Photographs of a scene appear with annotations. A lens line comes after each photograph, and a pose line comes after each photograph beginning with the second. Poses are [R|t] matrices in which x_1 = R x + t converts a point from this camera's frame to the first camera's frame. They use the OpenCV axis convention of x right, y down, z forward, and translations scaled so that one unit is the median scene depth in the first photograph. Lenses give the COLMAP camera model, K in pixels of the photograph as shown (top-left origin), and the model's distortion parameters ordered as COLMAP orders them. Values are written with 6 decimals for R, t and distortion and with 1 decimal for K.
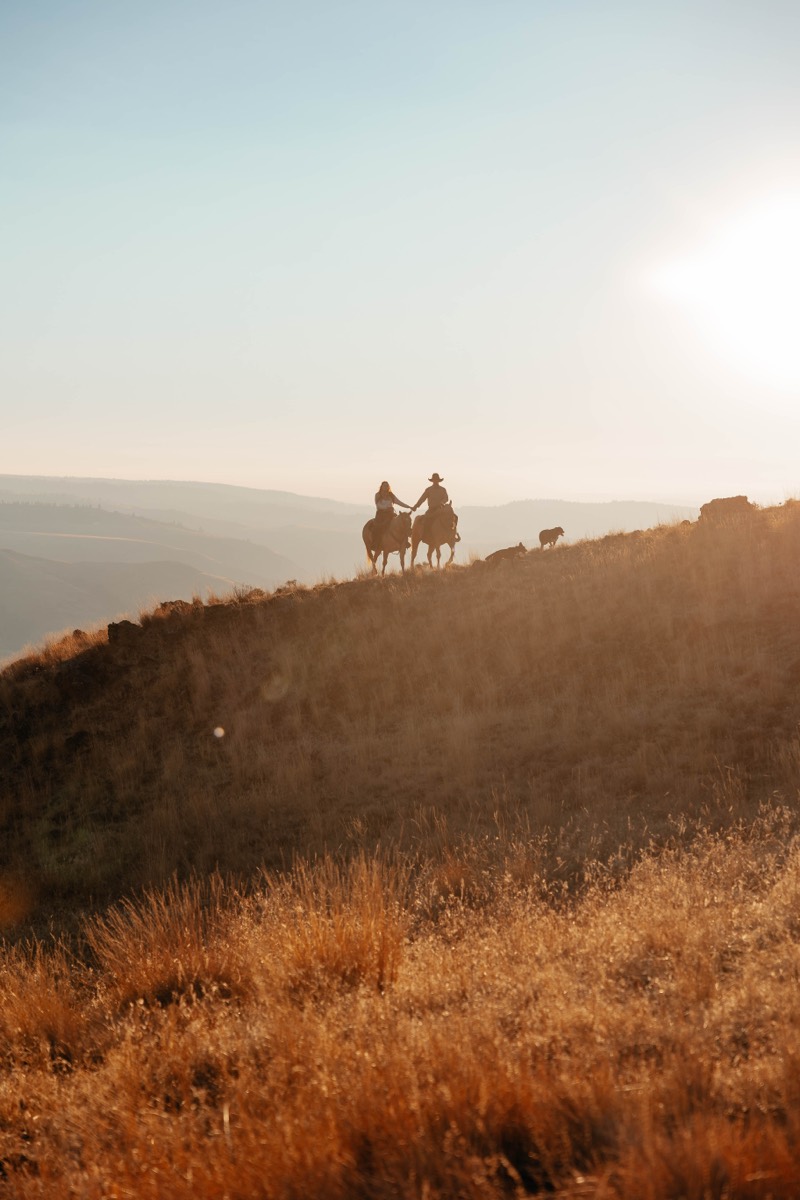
lens RADIAL K [[2400.3, 0, 400.2], [0, 2400.3, 600.0], [0, 0, 1]] dist [-0.012559, 0.000000]
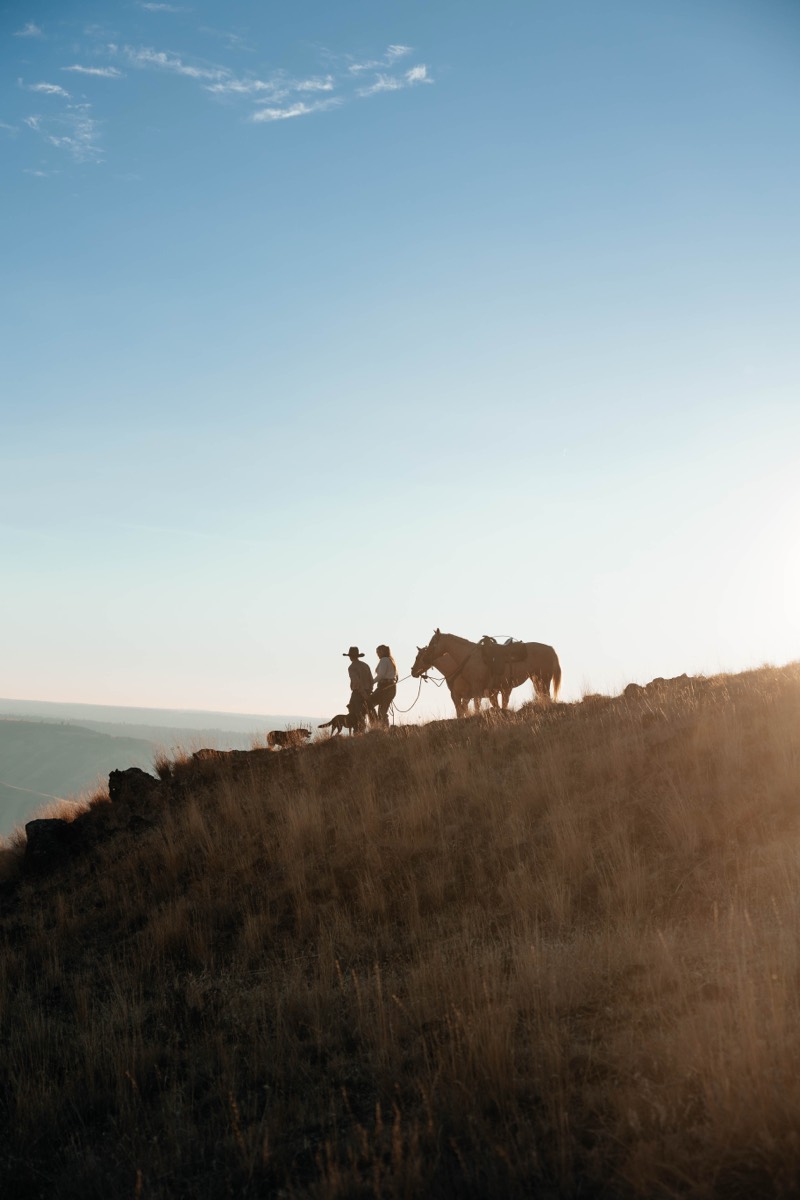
lens RADIAL K [[1708.7, 0, 399.3], [0, 1708.7, 600.4], [0, 0, 1]] dist [0.019510, 0.000000]
pose [[0.991879, 0.028350, -0.123989, 0.030417], [-0.044633, 0.990432, -0.130587, 0.027313], [0.119100, 0.135061, 0.983653, 0.623707]]
